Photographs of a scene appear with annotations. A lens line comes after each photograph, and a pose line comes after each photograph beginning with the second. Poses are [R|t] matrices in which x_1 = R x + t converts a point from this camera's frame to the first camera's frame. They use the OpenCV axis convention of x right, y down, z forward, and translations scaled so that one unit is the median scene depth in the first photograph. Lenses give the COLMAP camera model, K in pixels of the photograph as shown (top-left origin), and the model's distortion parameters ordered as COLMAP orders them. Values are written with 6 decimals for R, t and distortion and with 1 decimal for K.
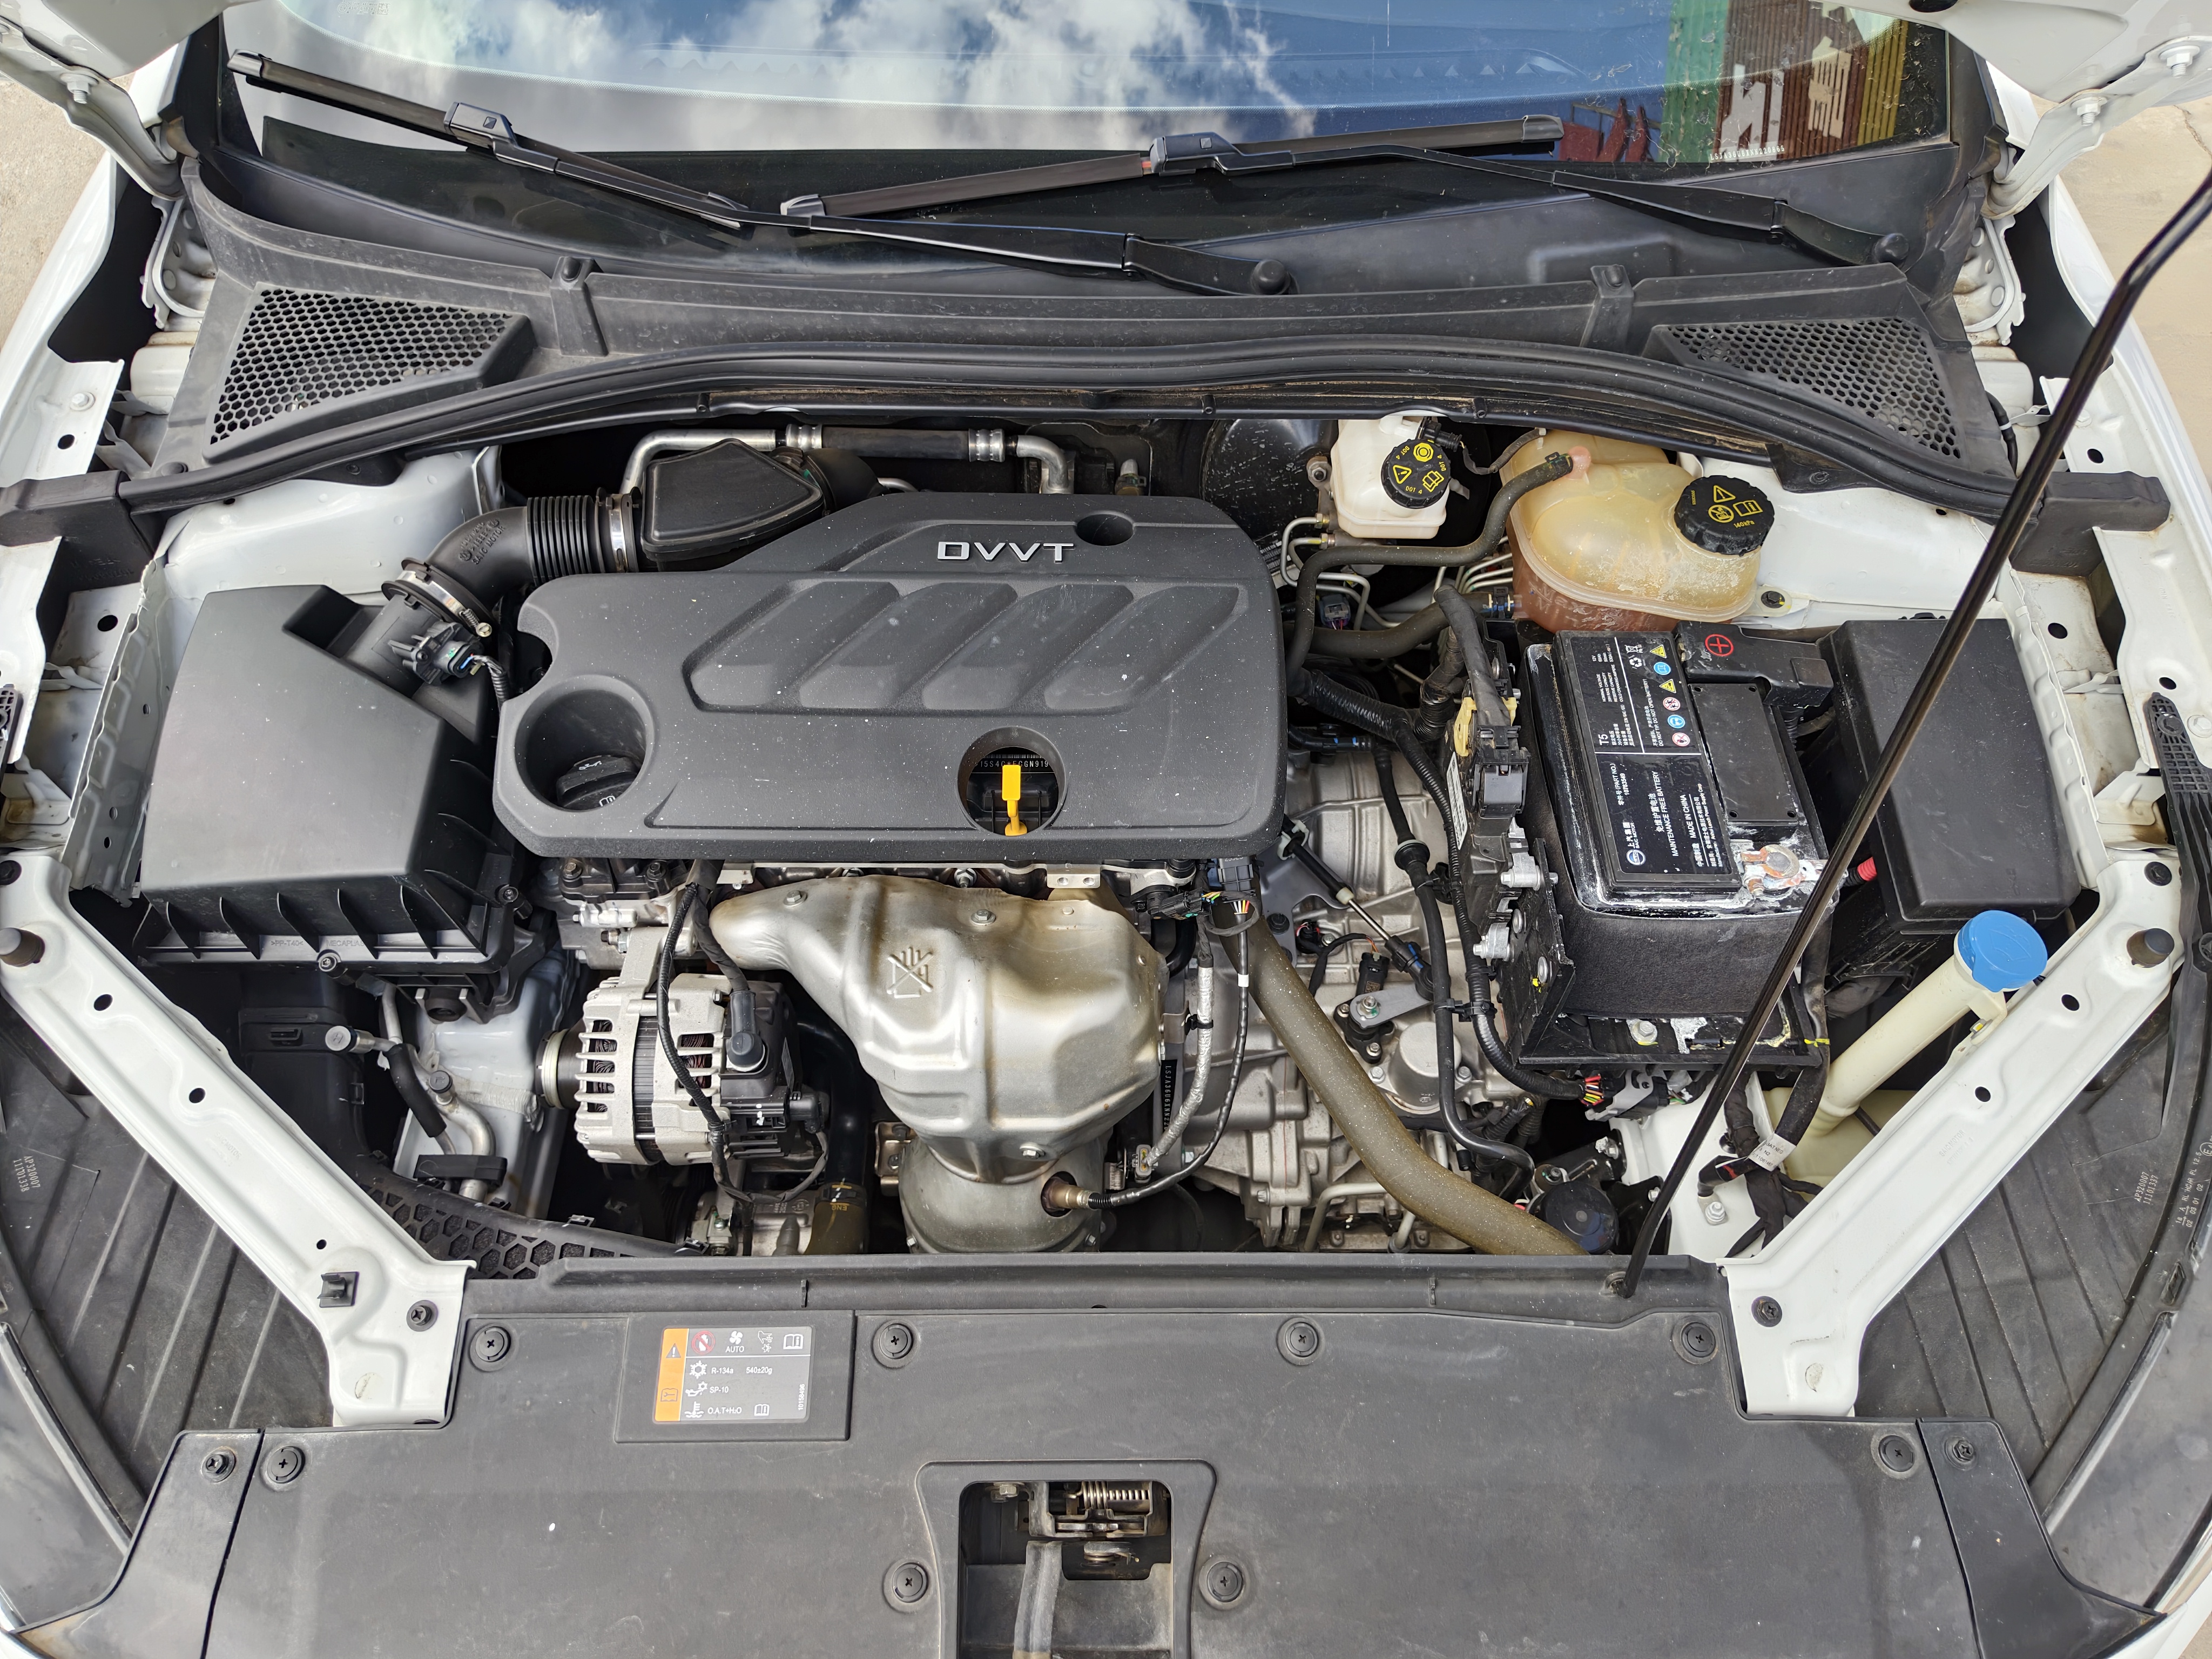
lens RADIAL K [[1488.0, 0, 1115.6], [0, 1488.0, 825.0], [0, 0, 1]] dist [0.041723, -0.051688]
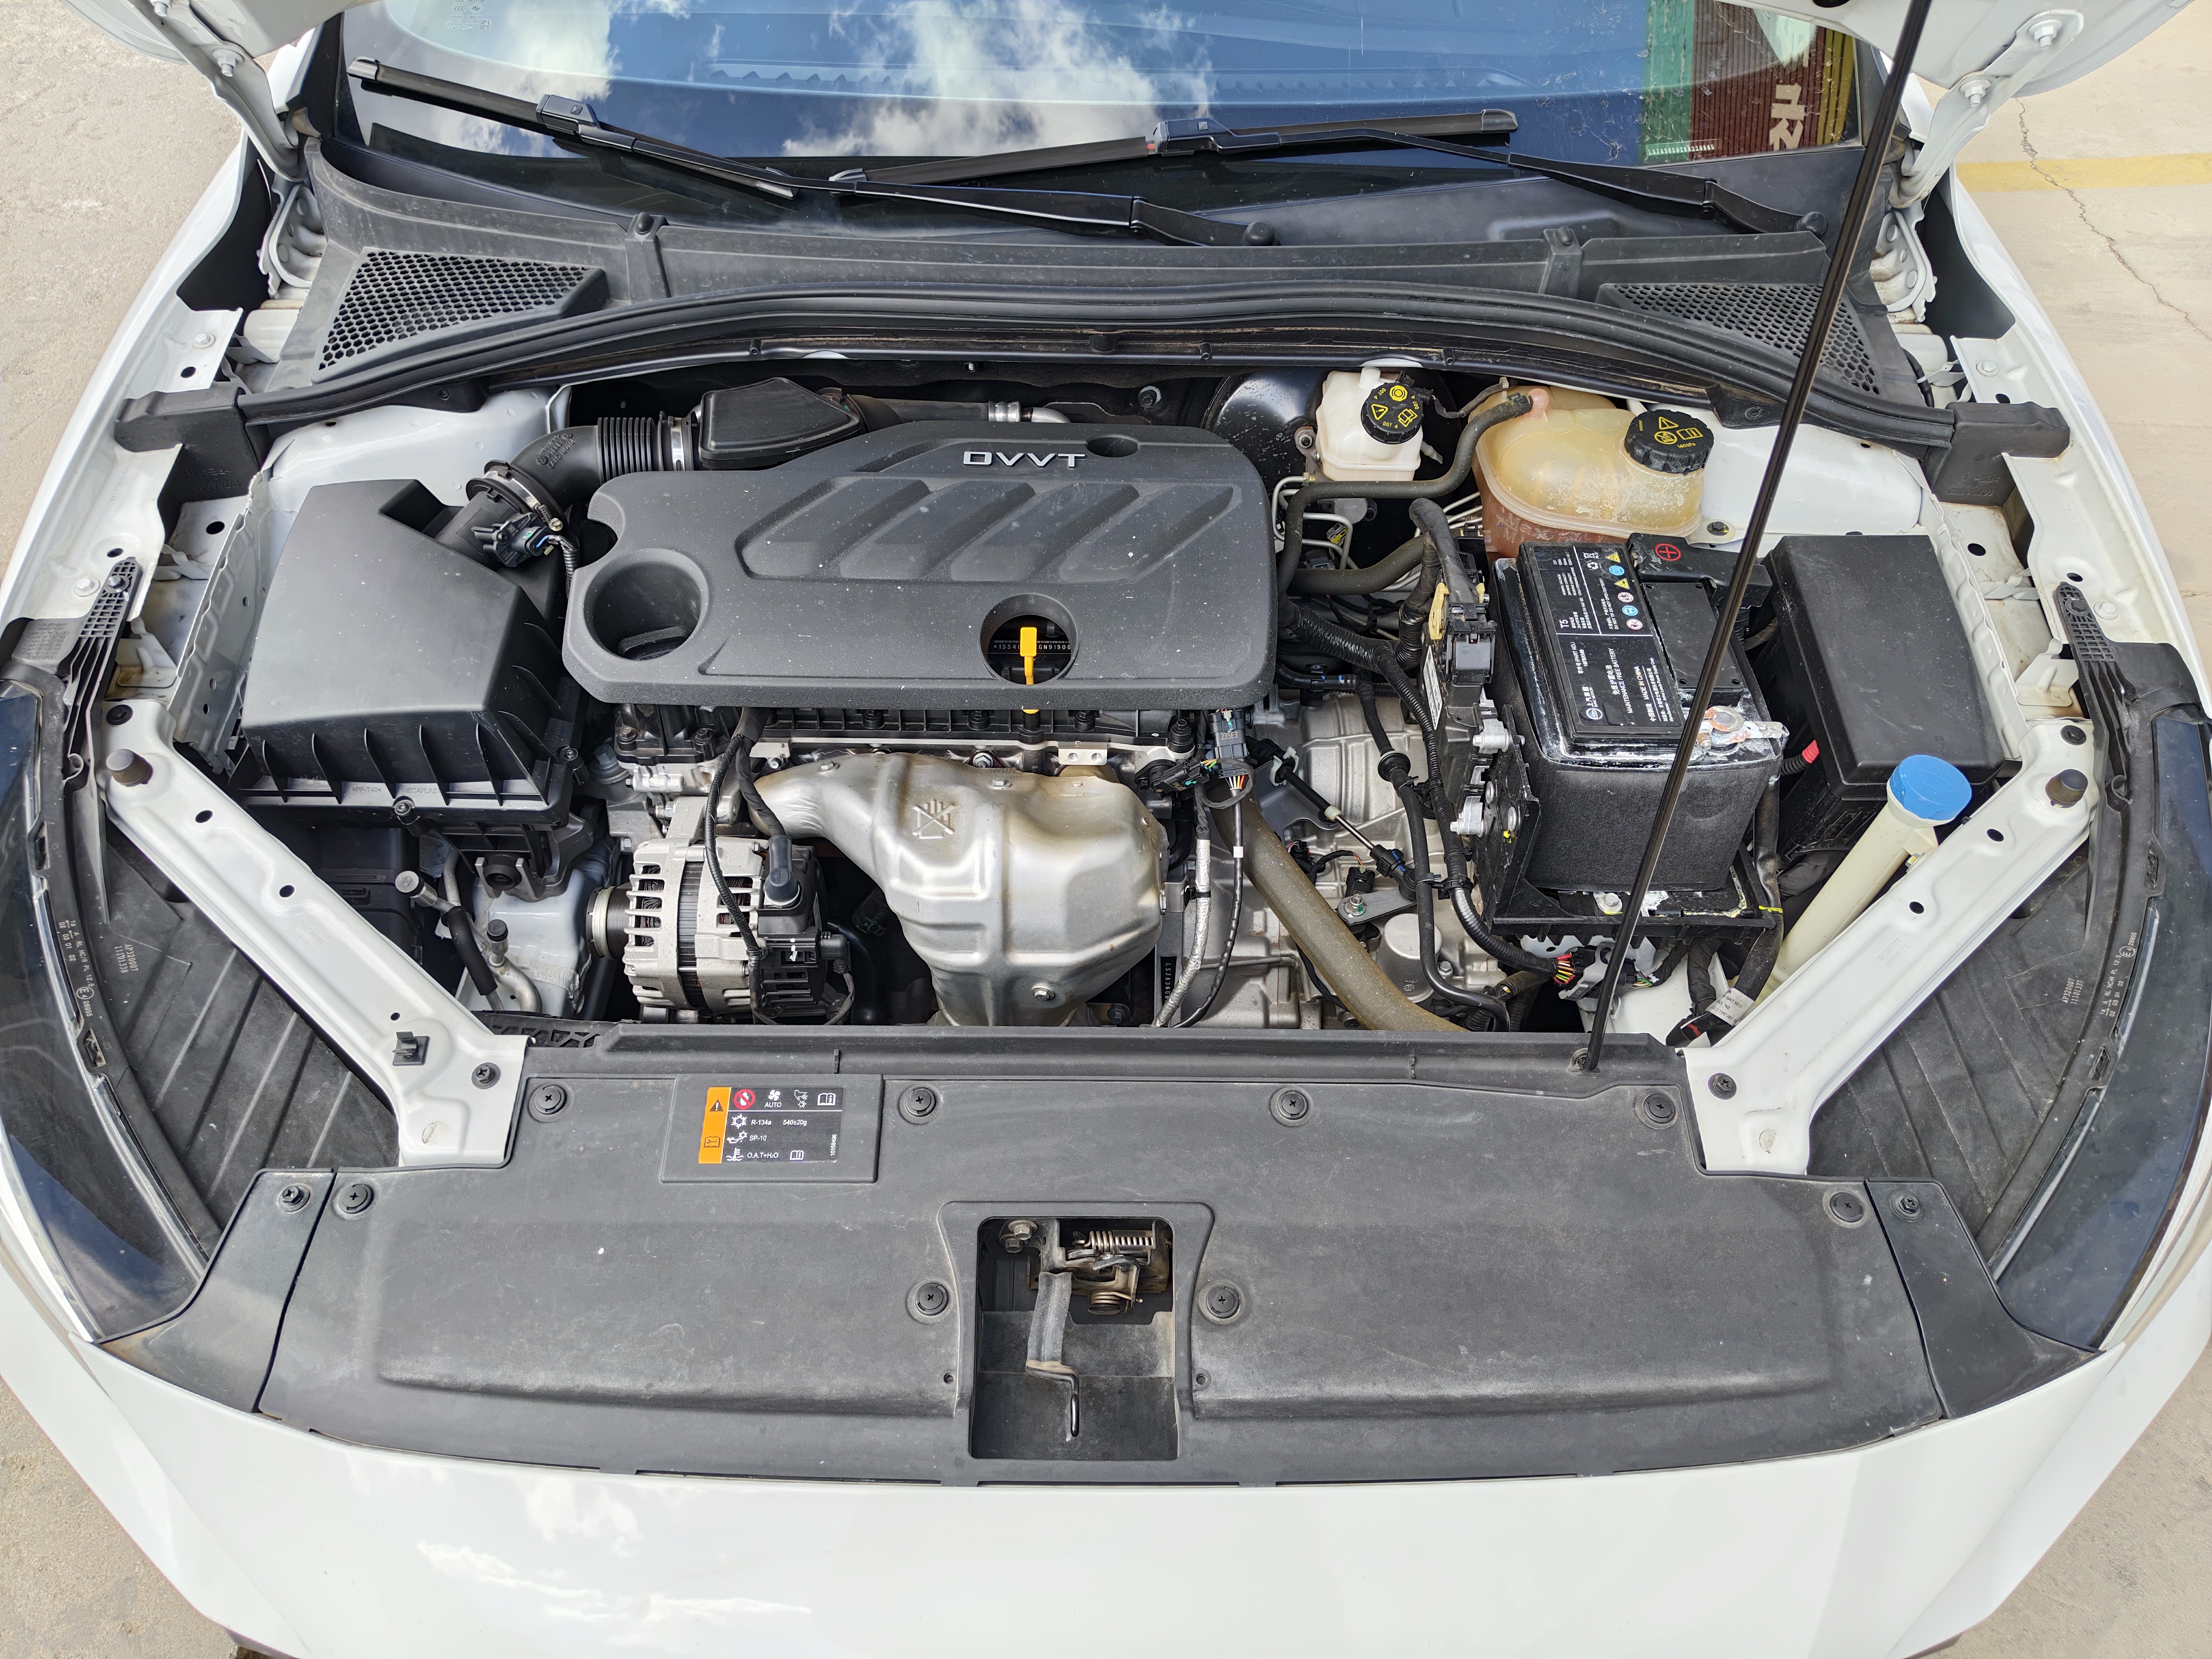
lens RADIAL K [[1472.0, 0, 1106.0], [0, 1472.0, 829.5], [0, 0, 1]] dist [0.050794, -0.065931]
pose [[0.999975, 0.005006, -0.004912, -0.005734], [-0.005495, 0.994444, -0.105119, 0.212258], [0.004358, 0.105143, 0.994448, -0.073190]]
